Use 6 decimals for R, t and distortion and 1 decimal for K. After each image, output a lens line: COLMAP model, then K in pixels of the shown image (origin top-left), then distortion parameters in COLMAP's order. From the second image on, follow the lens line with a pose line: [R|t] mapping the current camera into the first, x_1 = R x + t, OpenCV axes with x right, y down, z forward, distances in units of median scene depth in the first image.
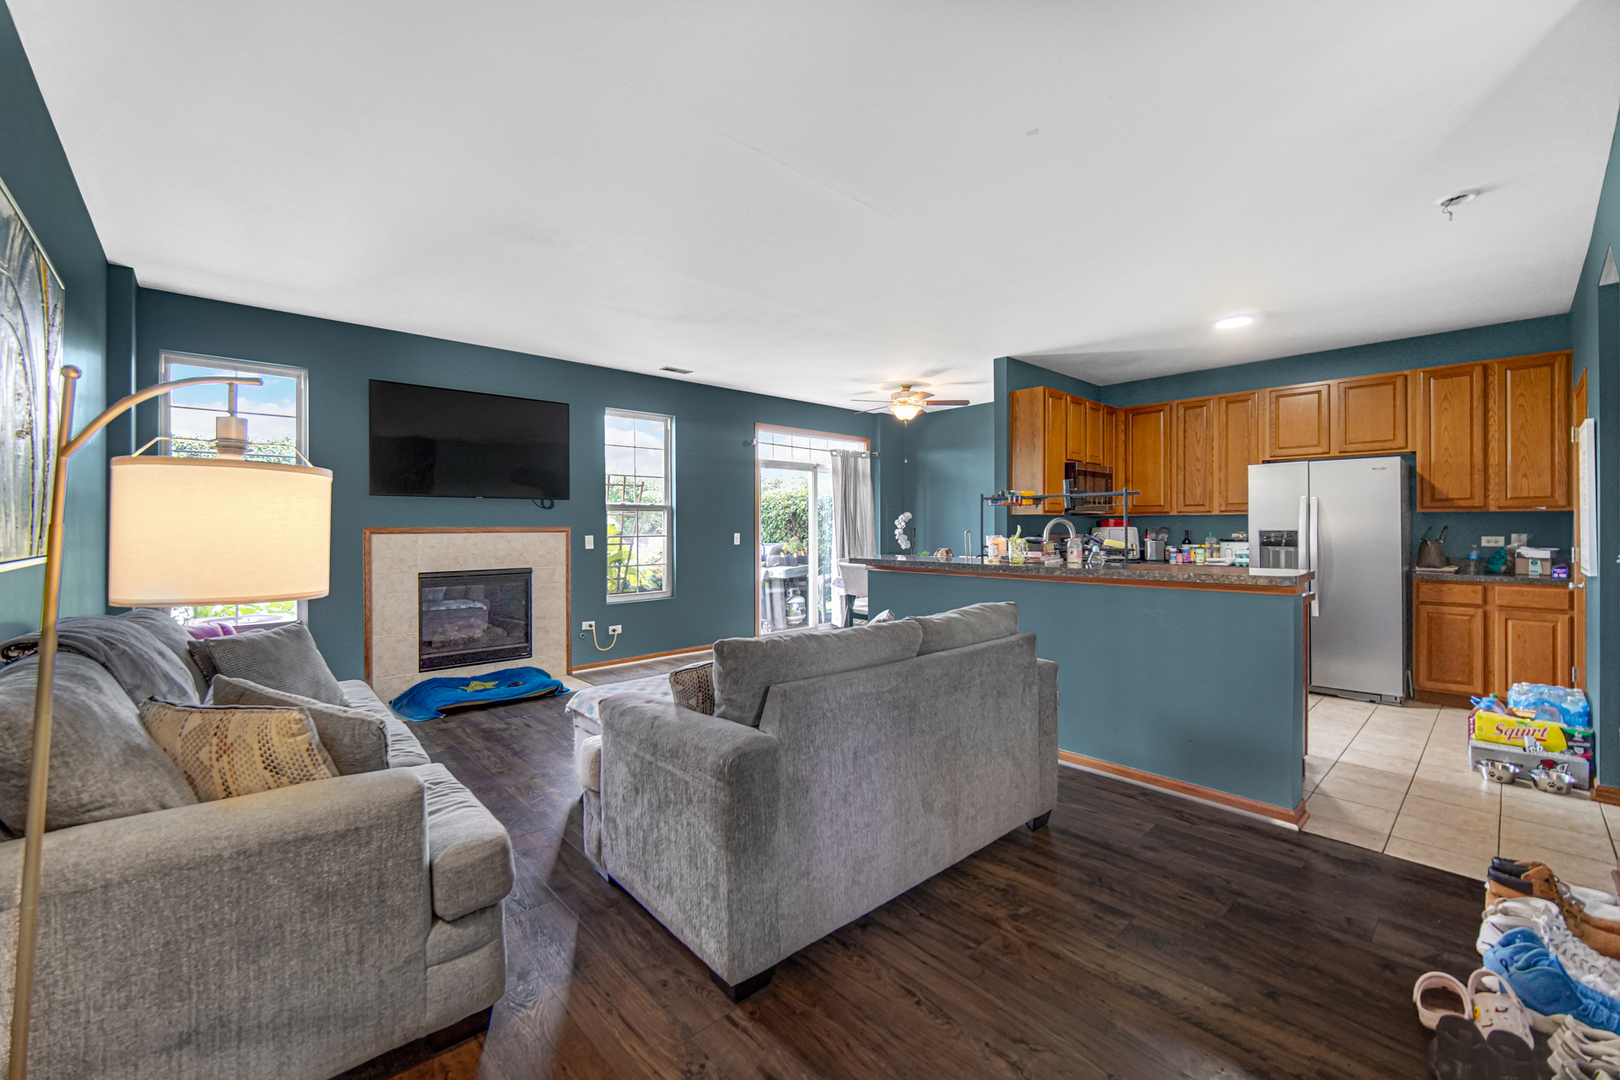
lens RADIAL K [[637.9, 0, 820.1], [0, 637.9, 529.8], [0, 0, 1]] dist [0.001266, -0.000499]
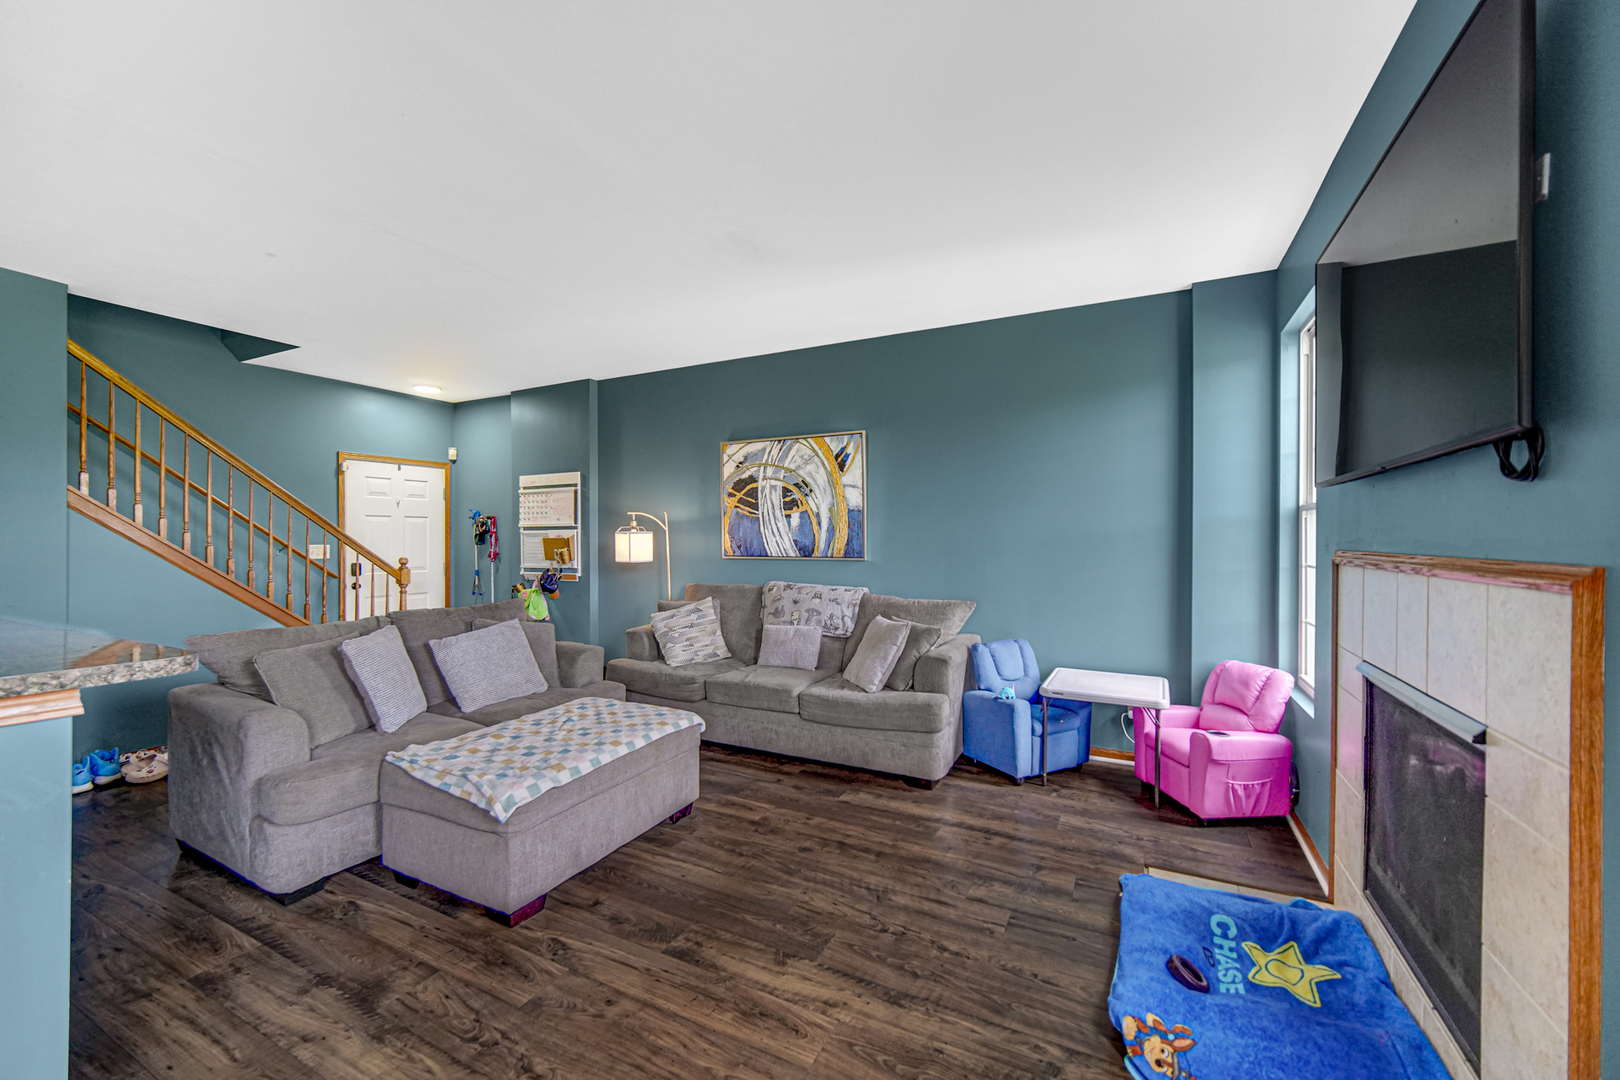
lens RADIAL K [[637.9, 0, 811.7], [0, 637.9, 541.9], [0, 0, 1]] dist [0.001266, -0.000499]
pose [[-0.943204, 0.005174, -0.332175, -0.138012], [0.002083, 0.999951, 0.009659, -0.016506], [0.332209, 0.008419, -0.943168, 1.261726]]
